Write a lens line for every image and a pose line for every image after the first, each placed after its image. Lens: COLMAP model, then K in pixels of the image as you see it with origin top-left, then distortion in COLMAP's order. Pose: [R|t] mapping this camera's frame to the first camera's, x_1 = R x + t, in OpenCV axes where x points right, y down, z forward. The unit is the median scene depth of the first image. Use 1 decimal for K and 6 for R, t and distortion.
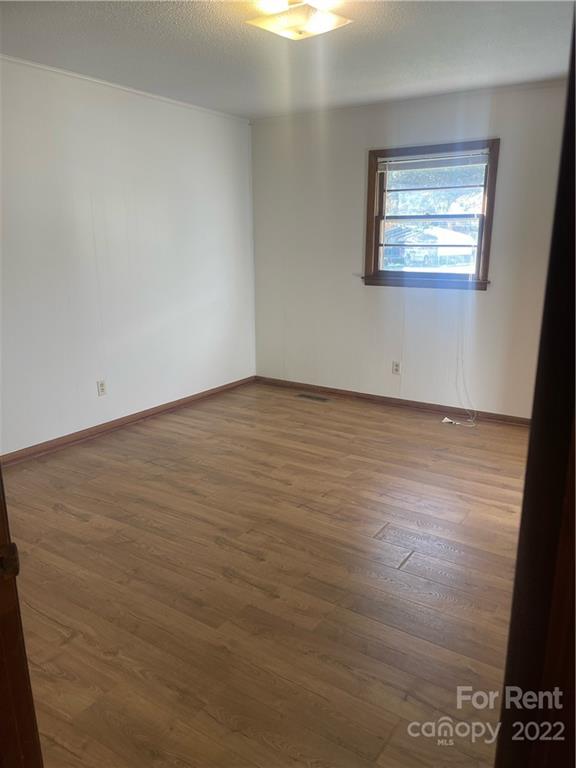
lens RADIAL K [[591.1, 0, 288.0], [0, 591.1, 384.0], [0, 0, 1]] dist [0.036053, -0.005618]
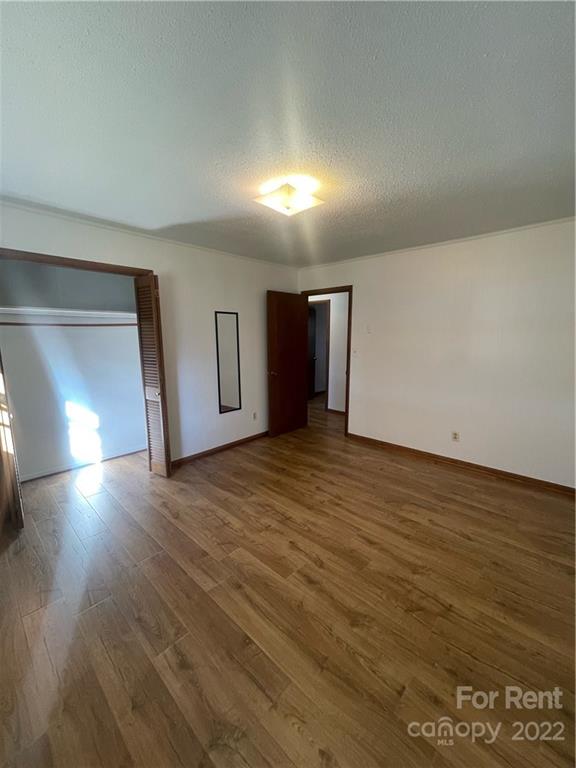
lens RADIAL K [[309.4, 0, 288.0], [0, 309.4, 384.0], [0, 0, 1]] dist [-0.001065, -0.000055]
pose [[-0.987334, -0.020863, 0.157281, -0.084496], [0.041815, 0.922052, 0.384801, -0.373554], [-0.153049, 0.386504, -0.909500, 1.465669]]
